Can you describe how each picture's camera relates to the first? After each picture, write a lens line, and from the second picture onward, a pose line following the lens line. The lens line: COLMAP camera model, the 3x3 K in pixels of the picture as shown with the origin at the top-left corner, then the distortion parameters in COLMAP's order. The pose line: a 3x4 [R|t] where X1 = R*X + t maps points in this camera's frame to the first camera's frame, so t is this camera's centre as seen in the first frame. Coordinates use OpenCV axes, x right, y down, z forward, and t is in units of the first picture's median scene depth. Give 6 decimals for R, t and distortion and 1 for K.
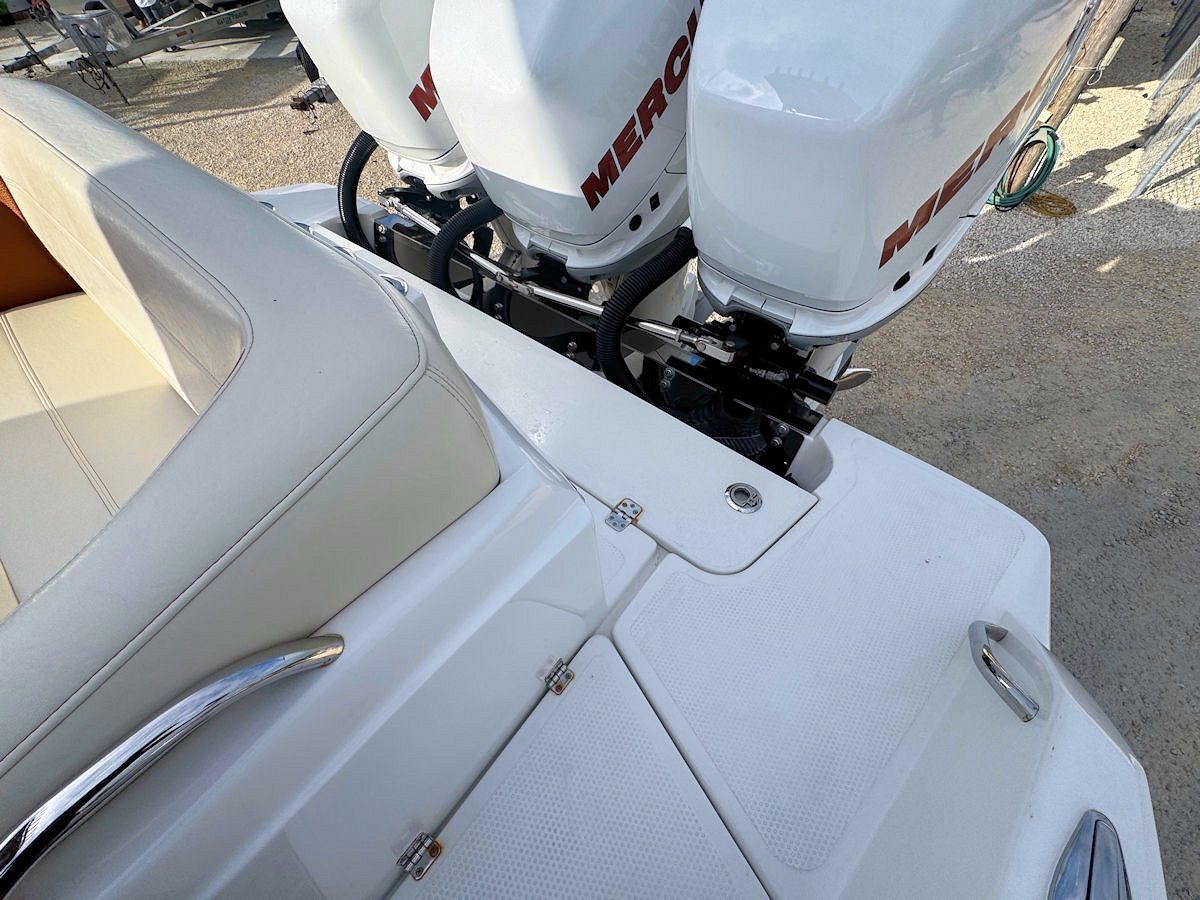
lens RADIAL K [[482.2, 0, 600.0], [0, 482.2, 450.0], [0, 0, 1]] dist [-0.001080, -0.000318]
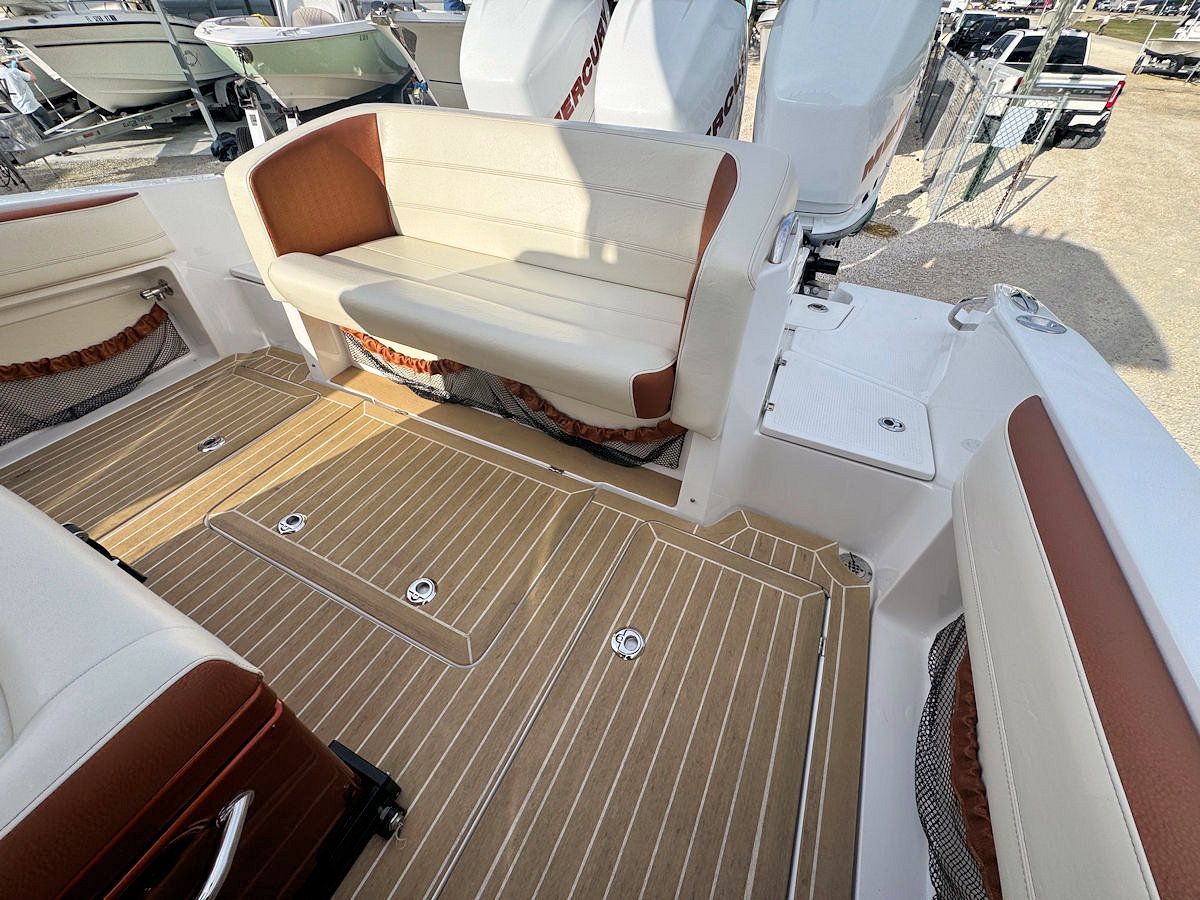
lens RADIAL K [[482.2, 0, 600.0], [0, 482.2, 450.0], [0, 0, 1]] dist [-0.001080, -0.000318]
pose [[0.972997, -0.140139, 0.183409, -0.142392], [0.163537, 0.979295, -0.119317, 0.109537], [-0.162890, 0.146089, 0.975769, -0.089326]]
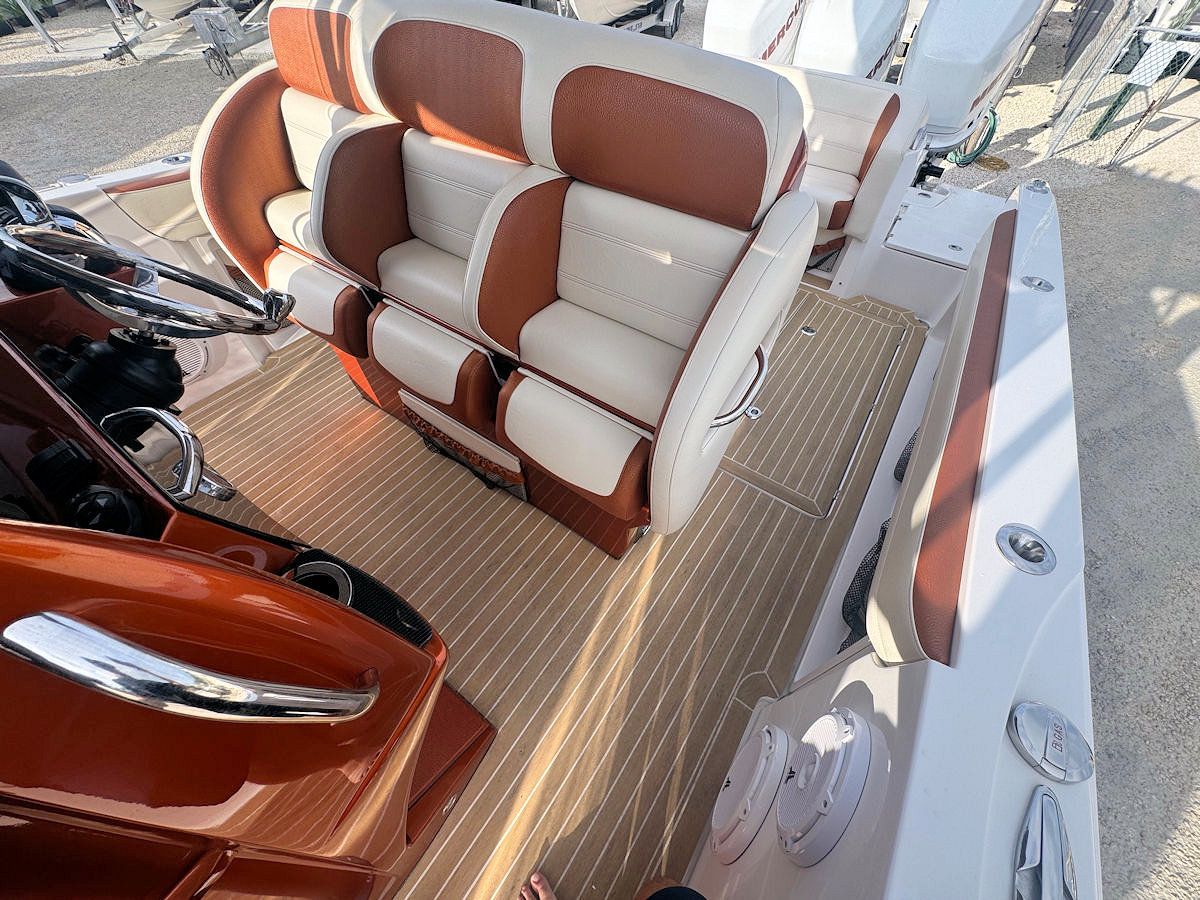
lens RADIAL K [[482.2, 0, 600.0], [0, 482.2, 450.0], [0, 0, 1]] dist [-0.001080, -0.000318]
pose [[0.996244, -0.044216, 0.074454, -0.298960], [0.044439, 0.999011, -0.001337, 0.237761], [-0.074322, 0.004640, 0.997224, -0.270444]]
